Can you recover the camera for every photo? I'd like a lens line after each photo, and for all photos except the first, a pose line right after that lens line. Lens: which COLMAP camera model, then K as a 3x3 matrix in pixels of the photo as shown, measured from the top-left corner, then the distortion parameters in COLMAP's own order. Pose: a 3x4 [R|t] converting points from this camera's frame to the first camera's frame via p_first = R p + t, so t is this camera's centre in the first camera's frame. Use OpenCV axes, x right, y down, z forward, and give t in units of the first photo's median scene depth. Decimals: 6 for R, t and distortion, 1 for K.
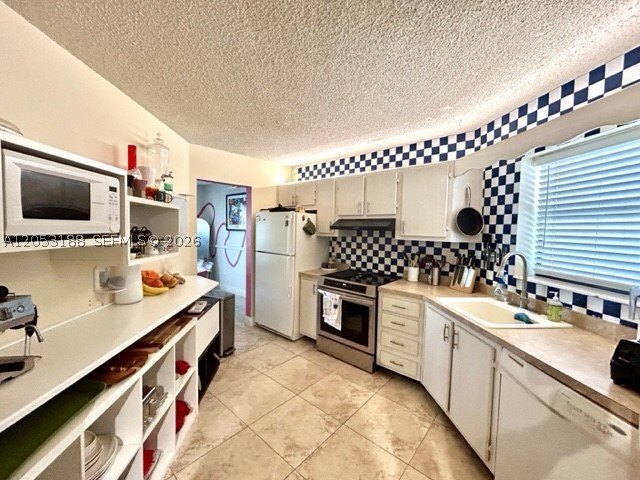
lens RADIAL K [[259.7, 0, 319.1], [0, 259.7, 238.6], [0, 0, 1]] dist [0.000724, -0.000506]
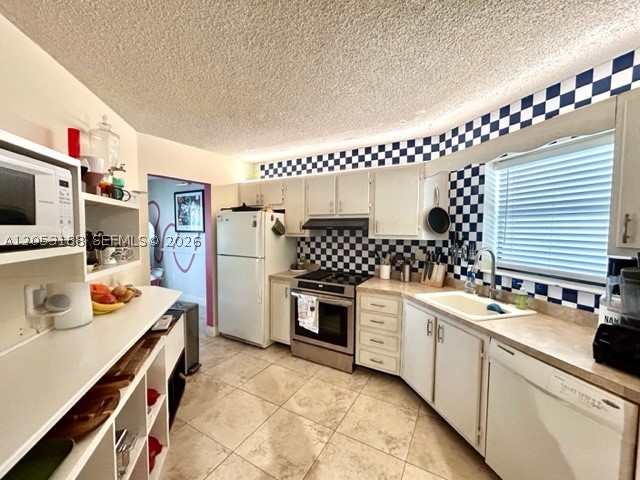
lens RADIAL K [[259.7, 0, 319.2], [0, 259.7, 238.7], [0, 0, 1]] dist [0.000724, -0.000506]
pose [[0.979947, -0.022734, 0.197959, -0.125197], [0.021818, 0.999739, 0.006805, -0.009729], [-0.198062, -0.002349, 0.980187, 0.057414]]
